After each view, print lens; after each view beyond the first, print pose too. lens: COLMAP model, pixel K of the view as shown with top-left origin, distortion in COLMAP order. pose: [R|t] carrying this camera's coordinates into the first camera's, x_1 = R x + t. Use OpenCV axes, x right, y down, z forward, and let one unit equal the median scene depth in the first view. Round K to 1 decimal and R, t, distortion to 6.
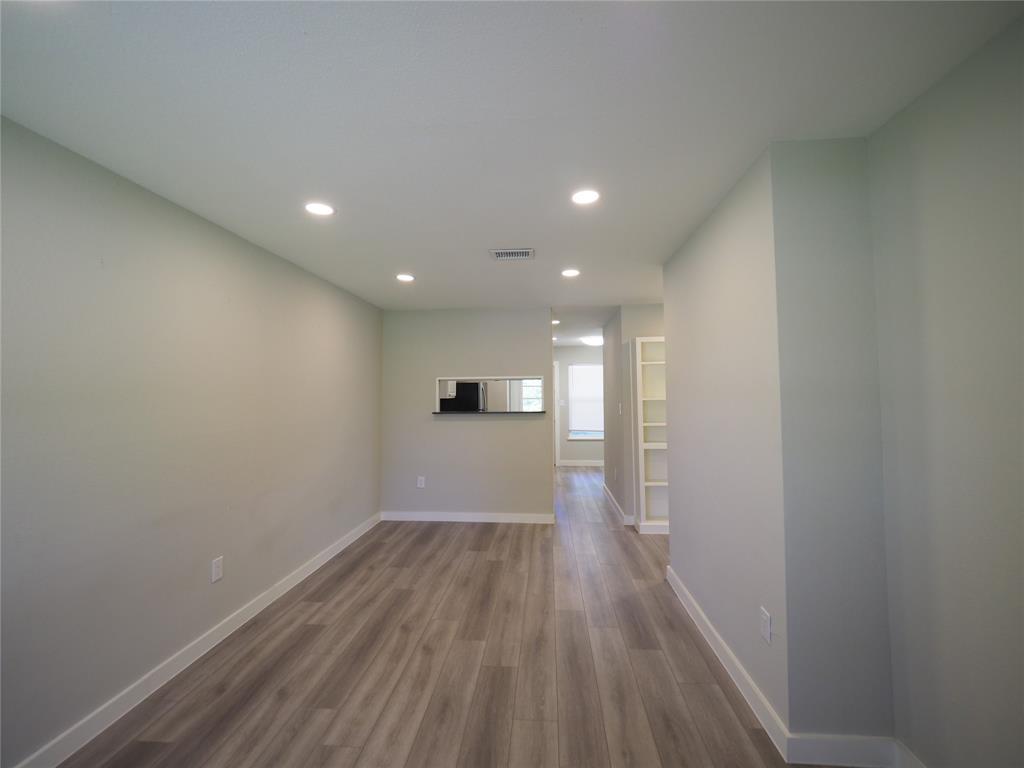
lens RADIAL K [[437.7, 0, 513.1], [0, 437.7, 376.6], [0, 0, 1]] dist [-0.001769, -0.000537]
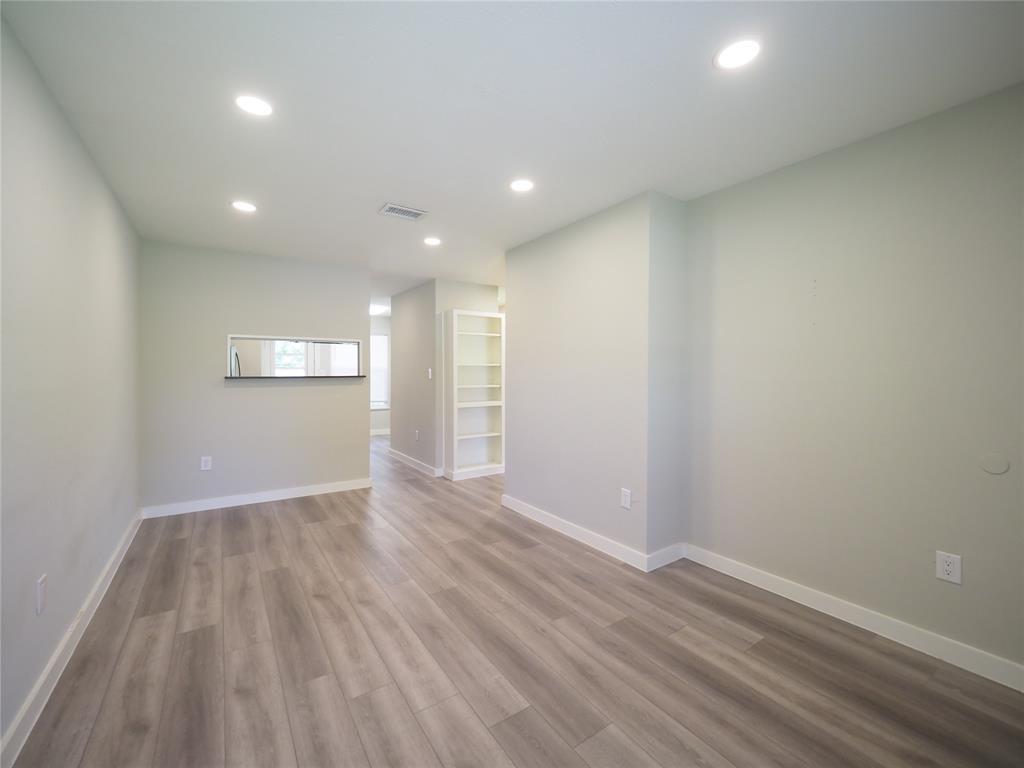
lens RADIAL K [[435.0, 0, 510.0], [0, 435.0, 379.7], [0, 0, 1]] dist [-0.001562, -0.000160]
pose [[0.775033, -0.001111, 0.631920, -0.418146], [-0.031792, 0.998664, 0.040748, 0.053962], [-0.631121, -0.051671, 0.773962, 0.046320]]
